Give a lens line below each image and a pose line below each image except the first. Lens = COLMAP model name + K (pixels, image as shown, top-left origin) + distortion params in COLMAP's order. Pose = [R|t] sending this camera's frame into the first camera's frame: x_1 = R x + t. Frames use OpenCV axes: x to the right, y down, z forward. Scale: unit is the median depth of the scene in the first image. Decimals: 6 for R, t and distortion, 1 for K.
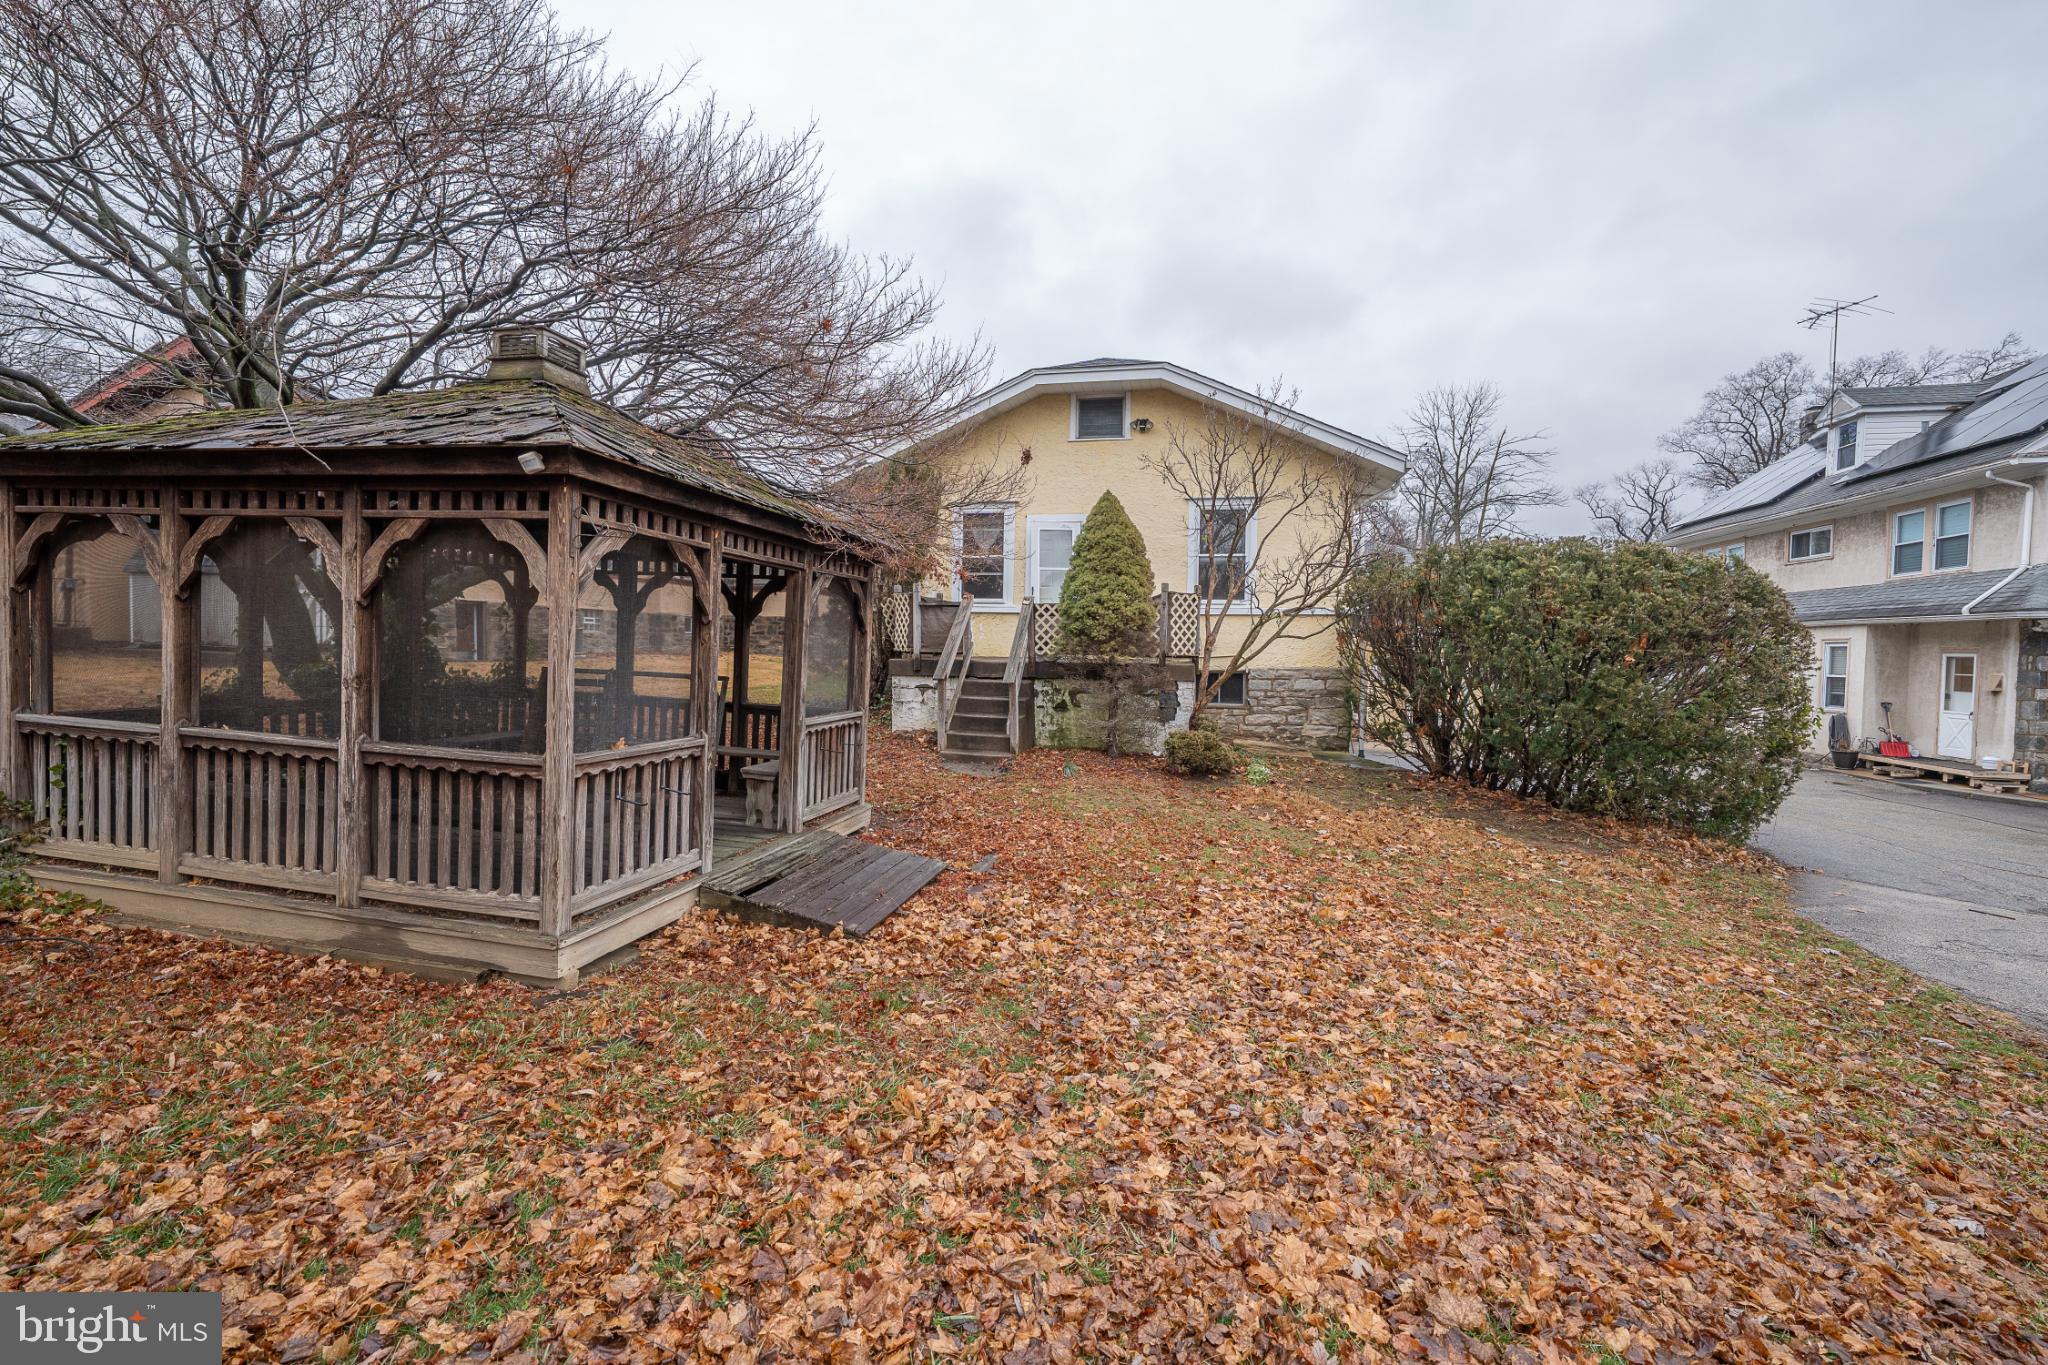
lens RADIAL K [[877.9, 0, 1022.5], [0, 877.9, 686.4], [0, 0, 1]] dist [-0.001276, -0.000076]
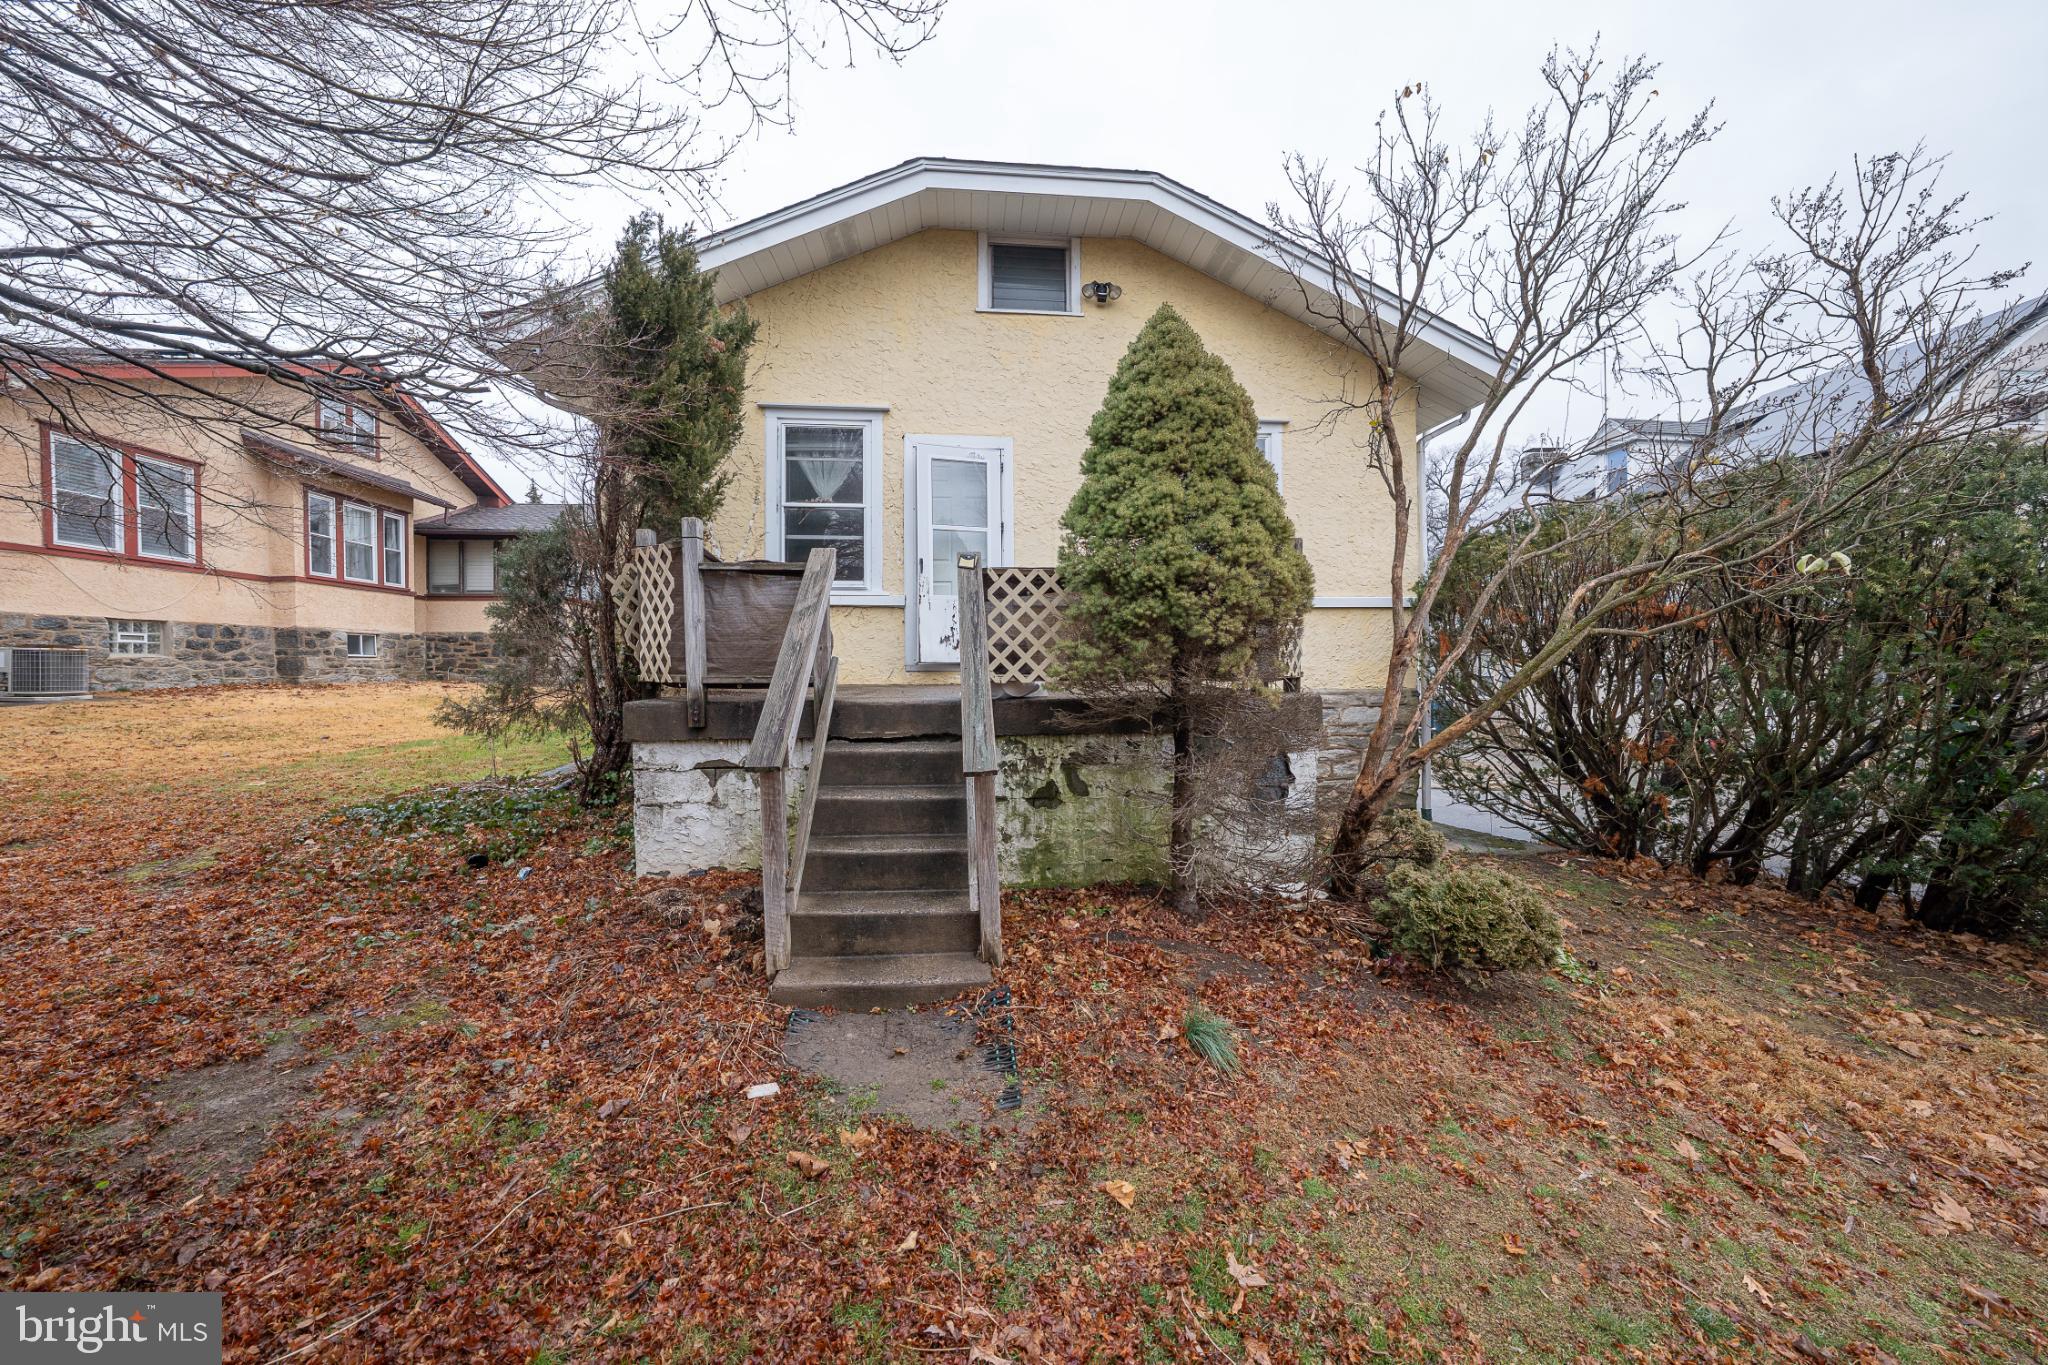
lens RADIAL K [[724.8, 0, 1029.6], [0, 724.8, 677.2], [0, 0, 1]] dist [0.000561, -0.000017]
pose [[0.954235, -0.023669, 0.298120, -0.071817], [0.031995, 0.999222, -0.023076, -0.029033], [-0.297341, 0.031558, 0.954250, 0.622138]]
